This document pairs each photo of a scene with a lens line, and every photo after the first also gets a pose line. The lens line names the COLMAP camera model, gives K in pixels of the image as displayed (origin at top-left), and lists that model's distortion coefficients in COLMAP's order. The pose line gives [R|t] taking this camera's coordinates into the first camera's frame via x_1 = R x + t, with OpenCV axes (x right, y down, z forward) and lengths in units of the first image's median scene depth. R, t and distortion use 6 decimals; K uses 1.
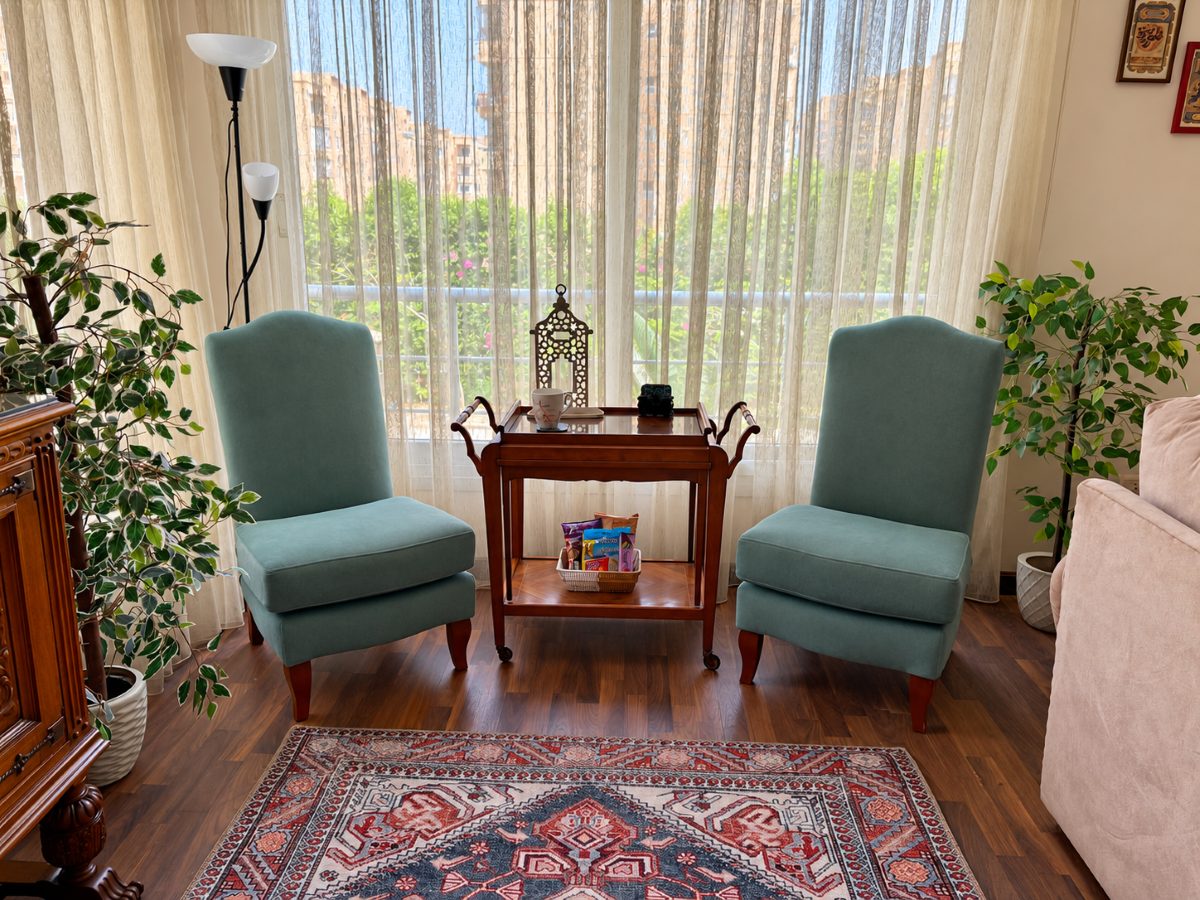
lens RADIAL K [[911.1, 0, 600.0], [0, 911.1, 450.0], [0, 0, 1]] dist [0.024695, -0.000782]
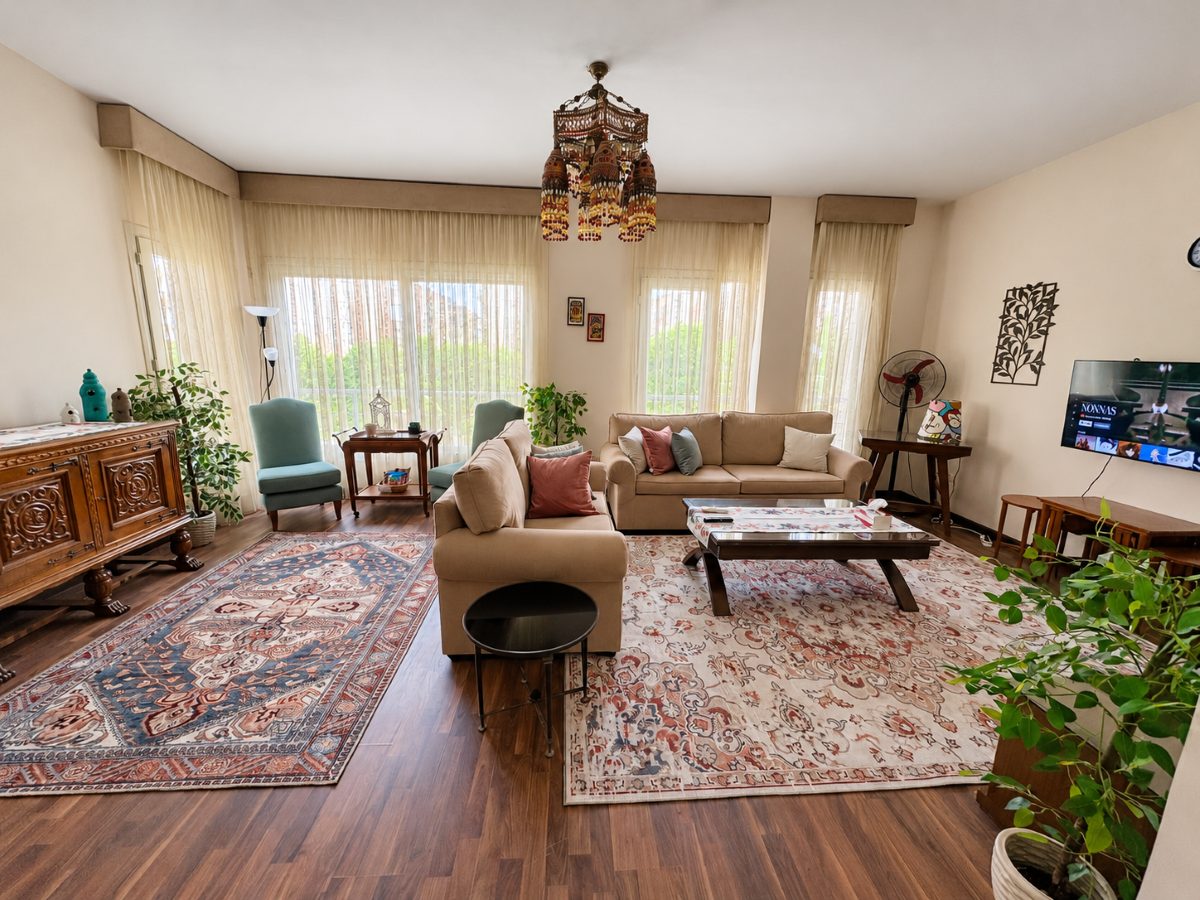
lens RADIAL K [[478.8, 0, 600.0], [0, 478.8, 450.0], [0, 0, 1]] dist [0.001654, 0.000161]
pose [[0.995510, -0.013632, 0.093673, 0.689341], [0.018430, 0.998552, -0.050545, 0.144260], [-0.092848, 0.052045, 0.994319, -0.795171]]
